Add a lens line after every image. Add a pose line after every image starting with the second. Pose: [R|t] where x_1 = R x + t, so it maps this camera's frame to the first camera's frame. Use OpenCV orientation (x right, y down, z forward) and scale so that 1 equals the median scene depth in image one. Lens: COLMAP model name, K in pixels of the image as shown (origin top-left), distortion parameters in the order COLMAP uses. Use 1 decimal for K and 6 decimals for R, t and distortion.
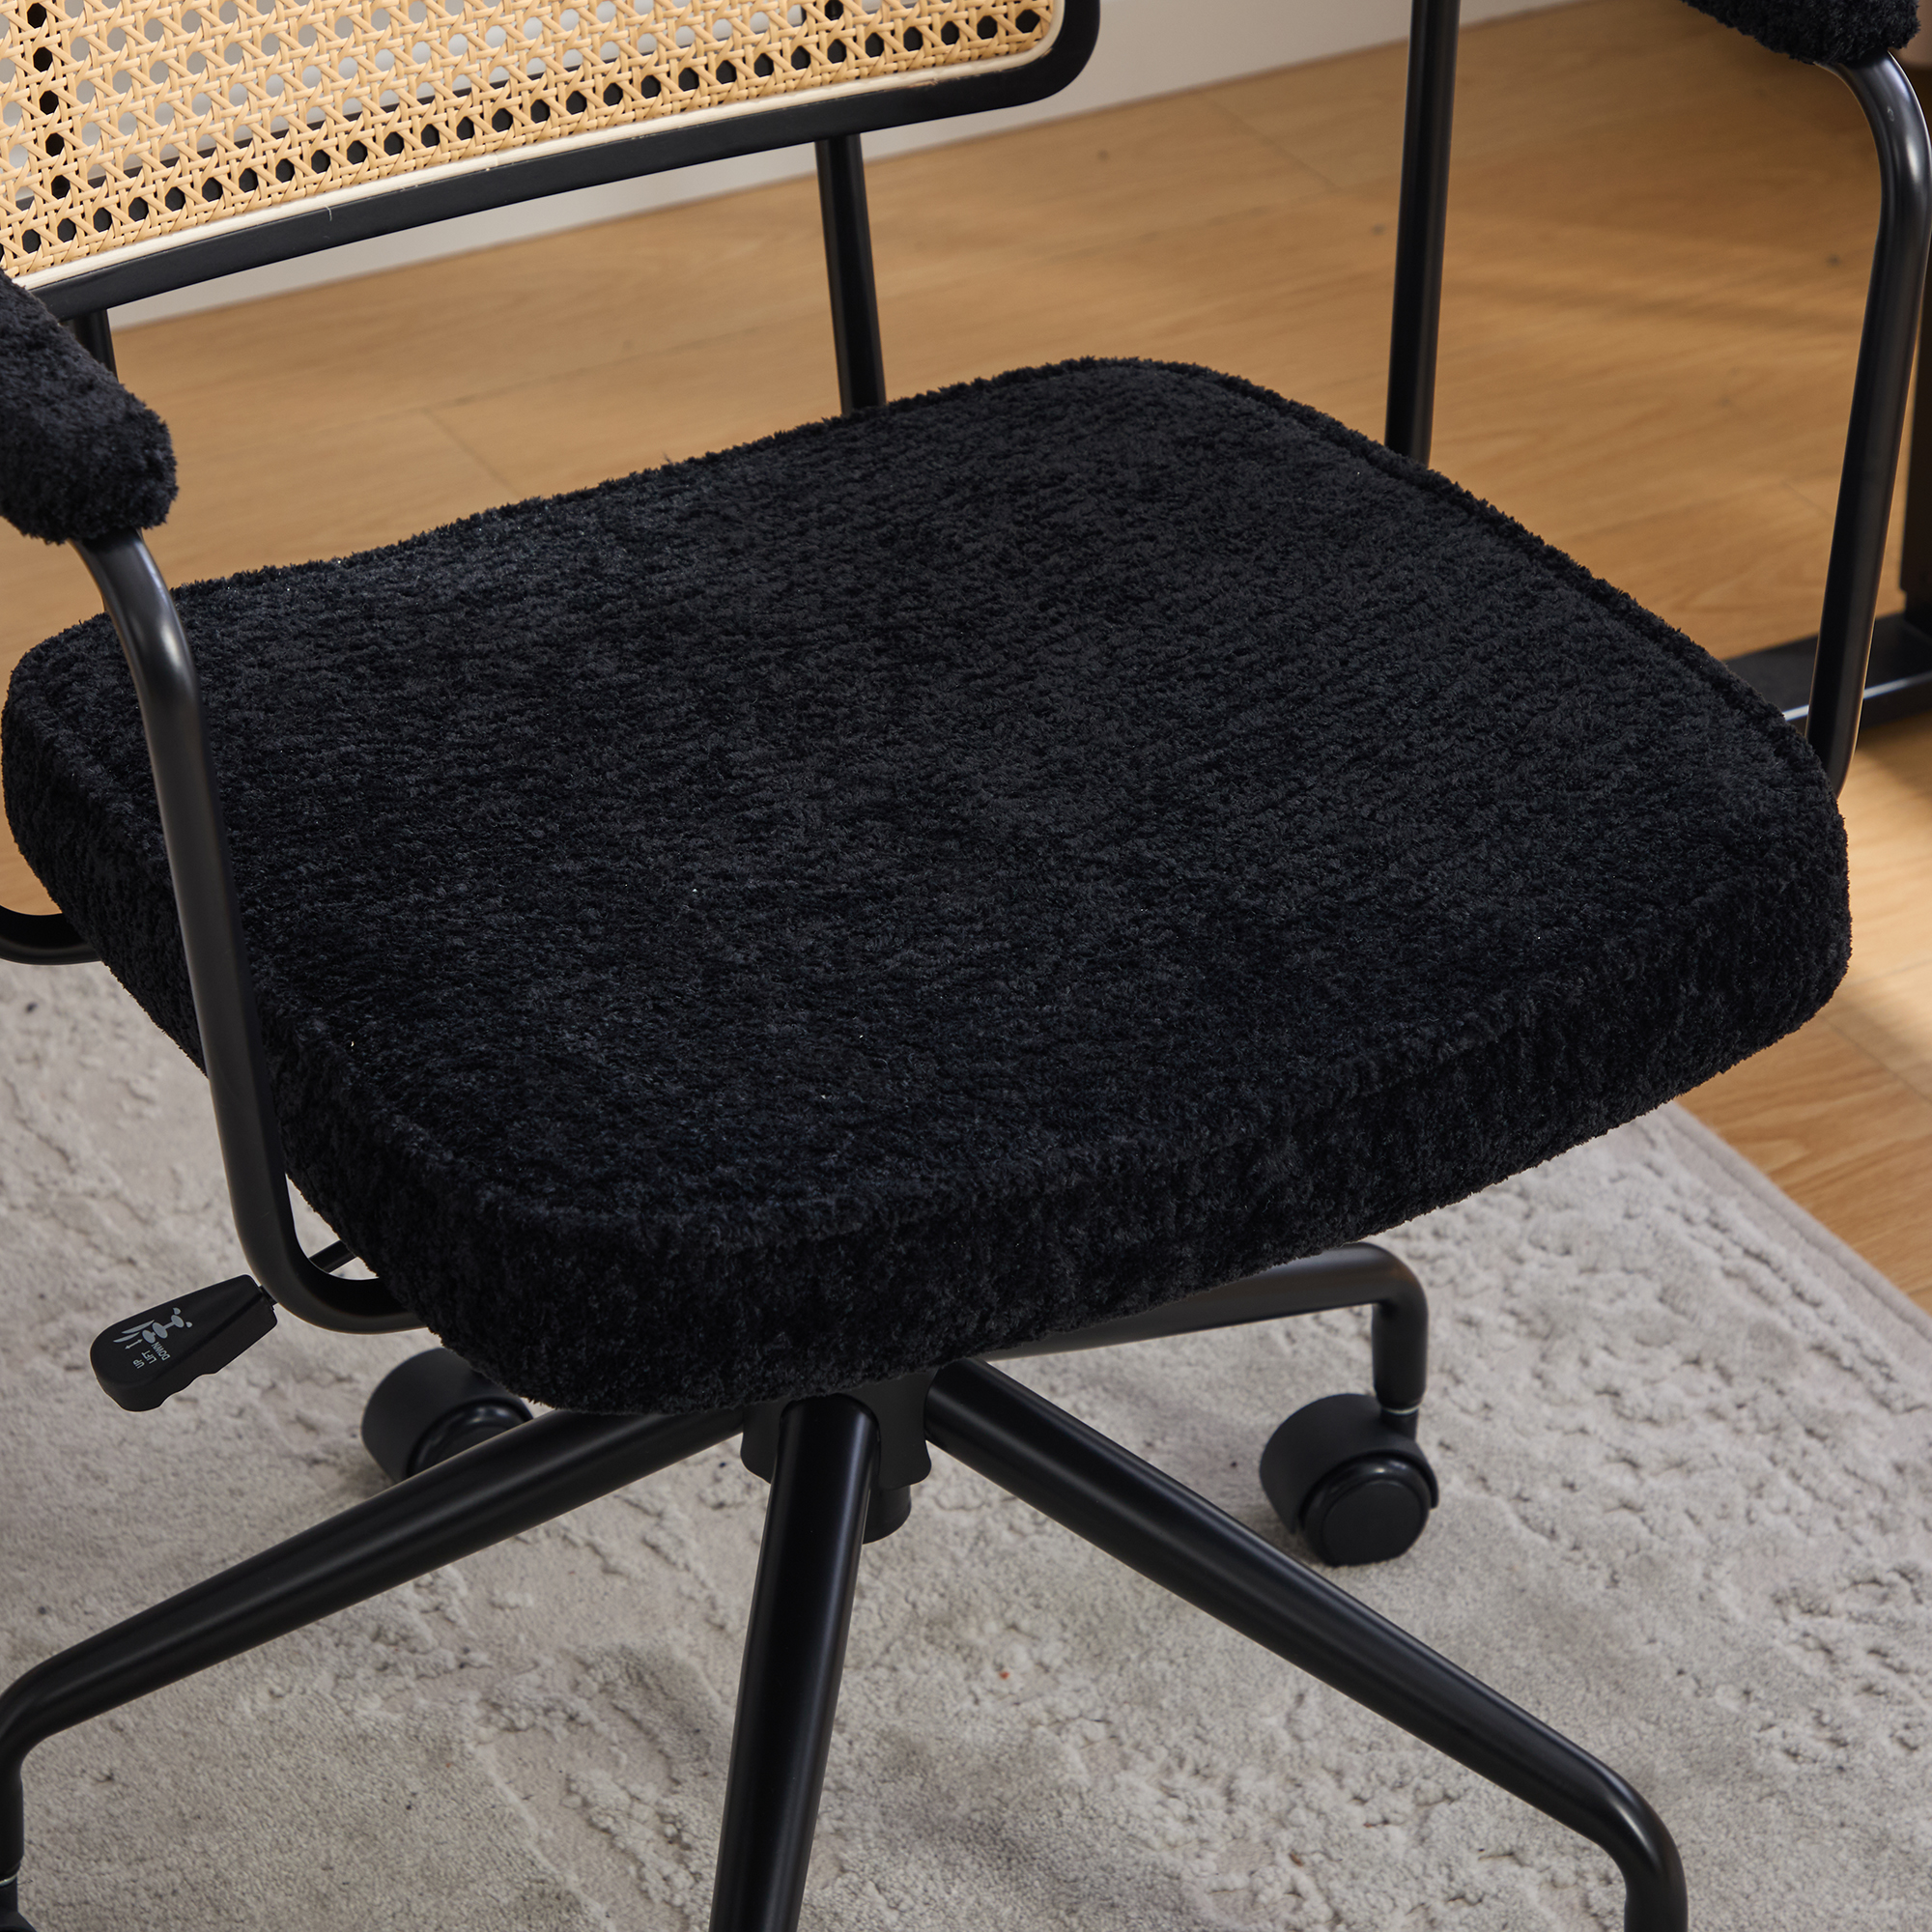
lens RADIAL K [[6117.3, 0, 964.4], [0, 6117.3, 964.3], [0, 0, 1]] dist [-0.189451, 0.000000]
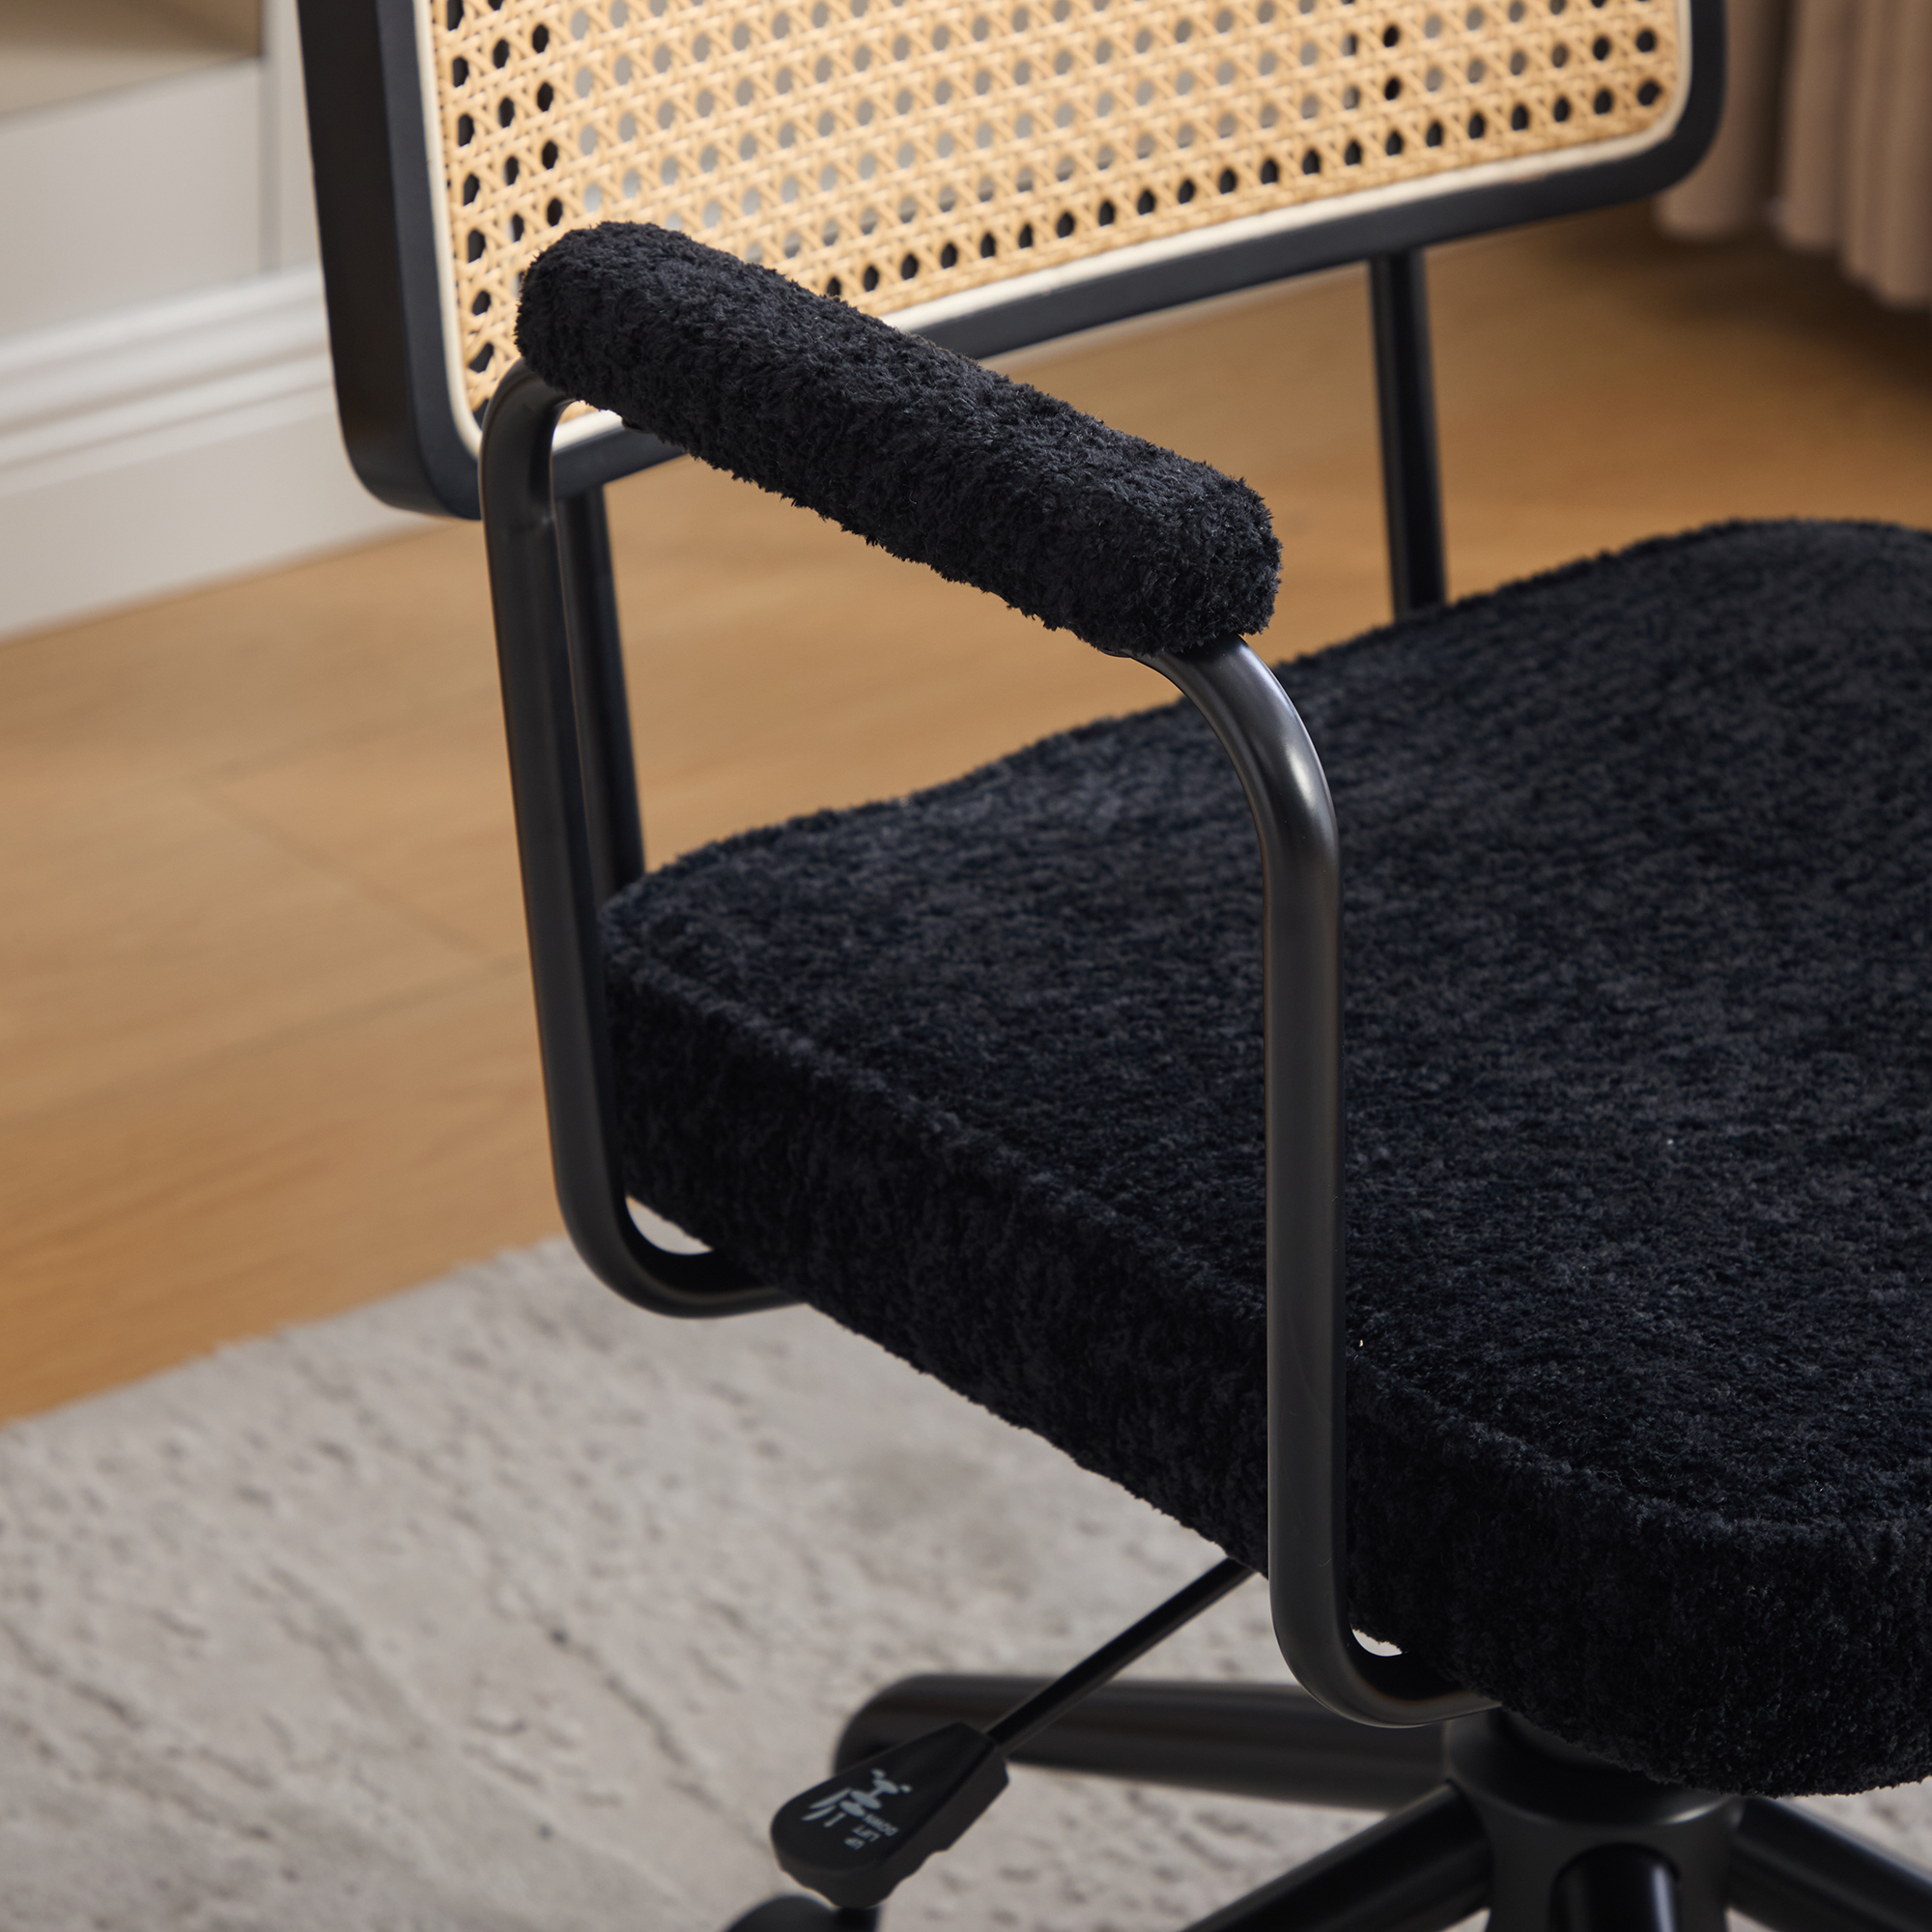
lens RADIAL K [[7600.9, 0, 968.1], [0, 7600.9, 968.3], [0, 0, 1]] dist [0.029562, 0.000000]
pose [[0.984509, -0.051016, 0.167746, -0.271027], [0.066498, 0.993897, -0.088014, 0.041567], [-0.162232, 0.097805, 0.981894, 0.069282]]
